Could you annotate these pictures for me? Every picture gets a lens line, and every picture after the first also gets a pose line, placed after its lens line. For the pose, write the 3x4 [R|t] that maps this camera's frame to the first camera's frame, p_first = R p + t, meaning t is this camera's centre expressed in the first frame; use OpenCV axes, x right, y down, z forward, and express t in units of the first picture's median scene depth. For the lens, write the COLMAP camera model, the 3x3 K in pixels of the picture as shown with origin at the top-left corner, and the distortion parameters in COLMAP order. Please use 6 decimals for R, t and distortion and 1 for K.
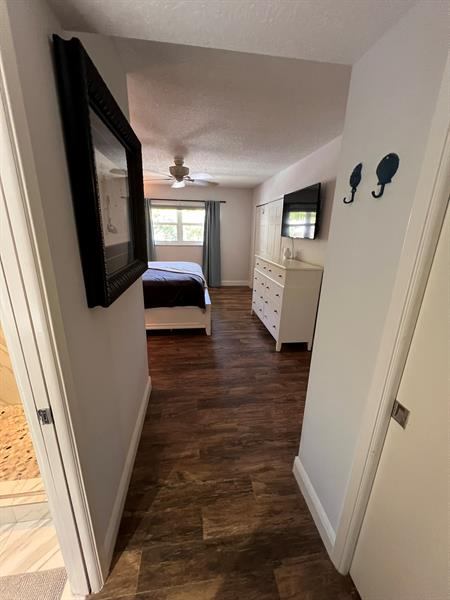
lens RADIAL K [[240.7, 0, 225.0], [0, 240.7, 300.0], [0, 0, 1]] dist [-0.001546, 0.000352]
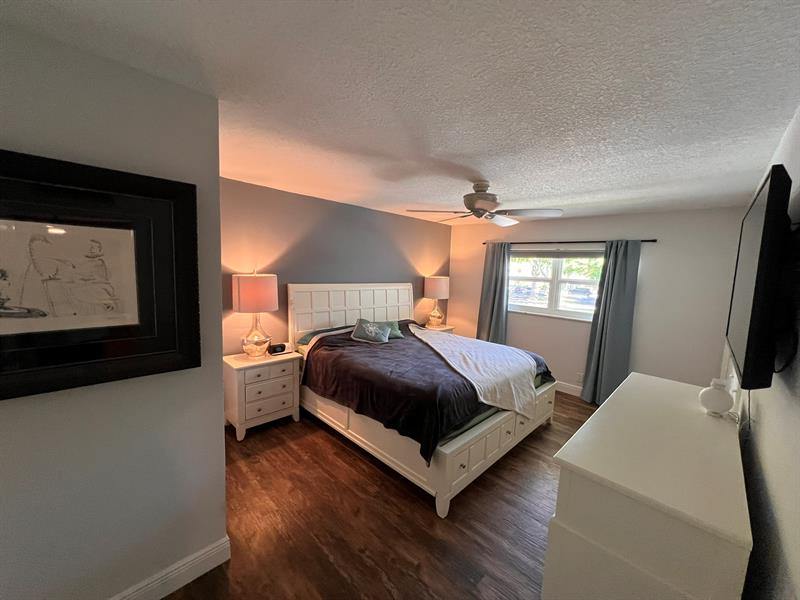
lens RADIAL K [[320.9, 0, 401.5], [0, 320.9, 302.0], [0, 0, 1]] dist [-0.001546, 0.000352]
pose [[0.620009, 0.090081, -0.779407, 0.198520], [-0.250376, 0.964165, -0.087736, -0.108135], [0.743573, 0.249542, 0.620345, 0.261407]]
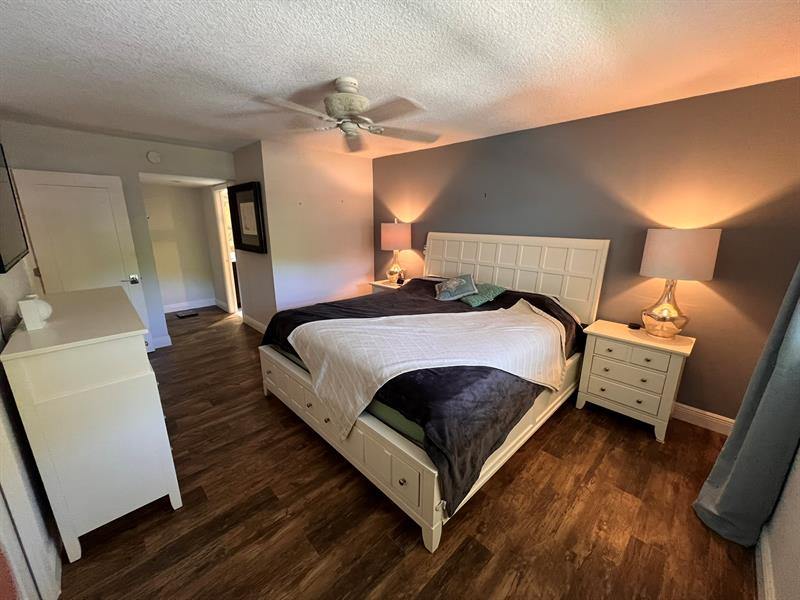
lens RADIAL K [[320.9, 0, 401.5], [0, 320.9, 302.0], [0, 0, 1]] dist [-0.001546, 0.000352]
pose [[-0.800925, 0.133896, -0.583602, 0.067547], [-0.187628, 0.869463, 0.456979, -0.317774], [0.568608, 0.475505, -0.671252, 0.987558]]
